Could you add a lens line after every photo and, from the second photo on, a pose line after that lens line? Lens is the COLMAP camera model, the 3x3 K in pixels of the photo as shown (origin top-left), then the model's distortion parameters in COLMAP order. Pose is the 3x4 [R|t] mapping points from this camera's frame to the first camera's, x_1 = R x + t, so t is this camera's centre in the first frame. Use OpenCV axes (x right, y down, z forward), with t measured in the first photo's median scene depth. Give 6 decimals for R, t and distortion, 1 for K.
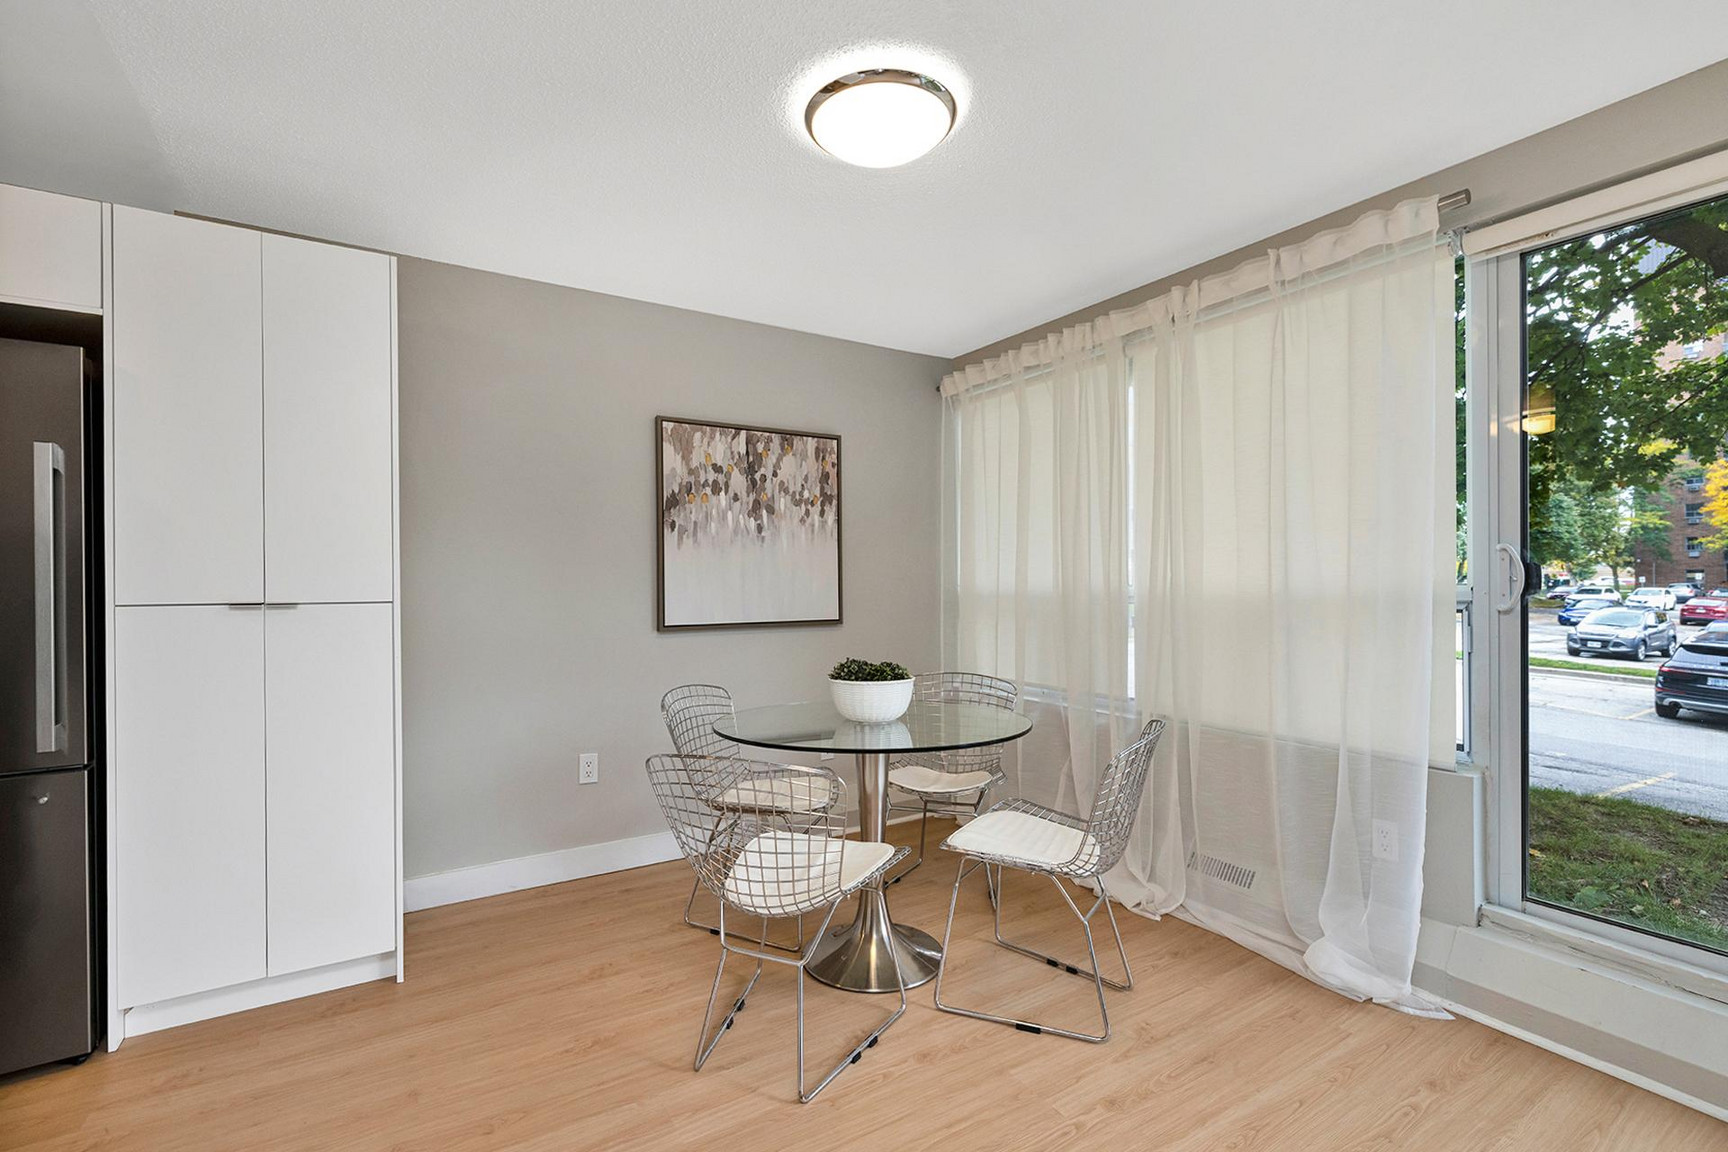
lens RADIAL K [[751.1, 0, 778.5], [0, 751.1, 604.4], [0, 0, 1]] dist [0.035575, 0.000130]
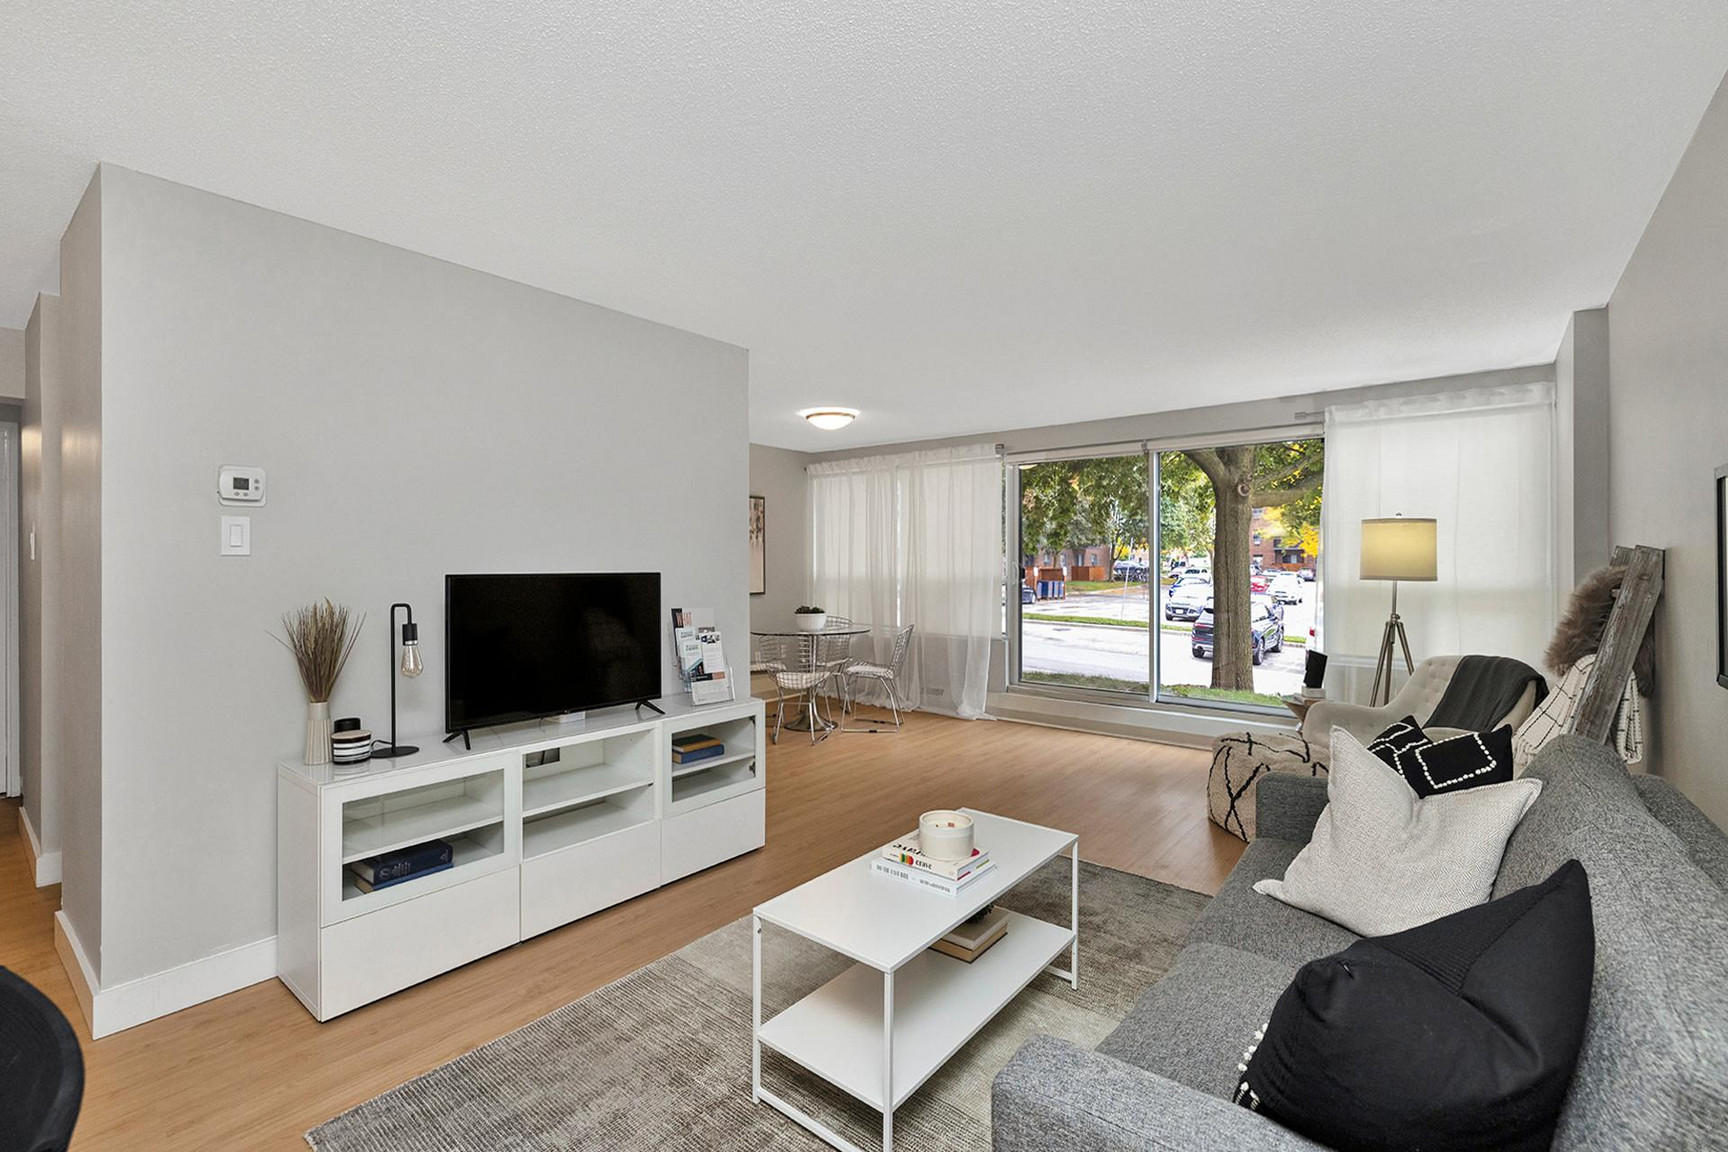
lens RADIAL K [[793.4, 0, 864.0], [0, 793.4, 576.0], [0, 0, 1]] dist [0.001200, 0.000027]
pose [[0.915908, 0.003988, 0.401369, -0.558244], [-0.001011, 0.999970, -0.007628, -0.006704], [-0.401387, 0.006581, 0.915885, -1.078115]]
